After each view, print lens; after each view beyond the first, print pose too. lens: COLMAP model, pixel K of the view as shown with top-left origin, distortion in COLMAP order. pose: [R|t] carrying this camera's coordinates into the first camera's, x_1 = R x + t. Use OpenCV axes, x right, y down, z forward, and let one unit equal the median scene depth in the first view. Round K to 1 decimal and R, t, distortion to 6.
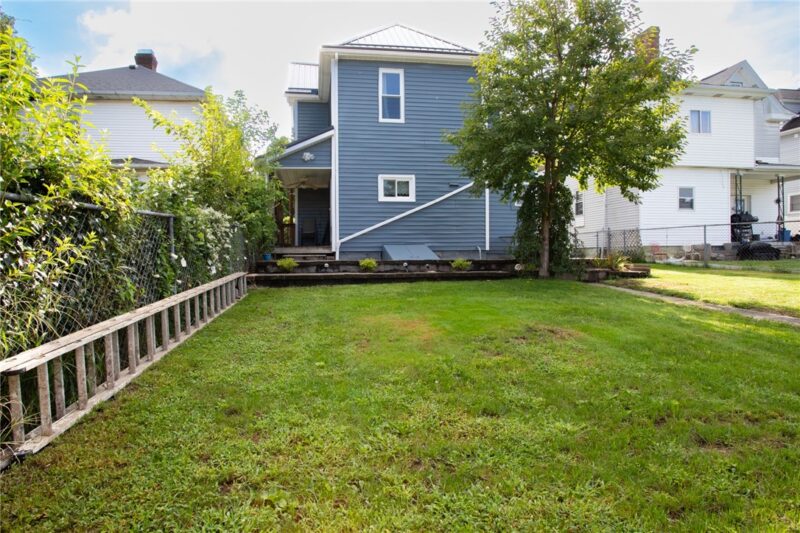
lens RADIAL K [[507.2, 0, 400.0], [0, 507.2, 266.5], [0, 0, 1]] dist [-0.082717, 0.000787]
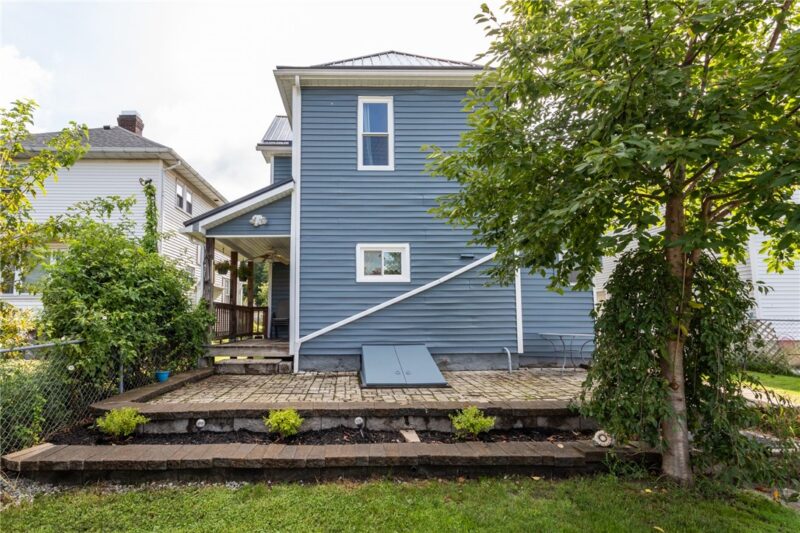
lens RADIAL K [[363.5, 0, 400.0], [0, 363.5, 266.5], [0, 0, 1]] dist [0.002254, 0.000078]
pose [[0.992616, -0.009969, -0.120887, 0.077363], [-0.004542, 0.992863, -0.119170, -0.091094], [0.121212, 0.118839, 0.985487, 0.516091]]
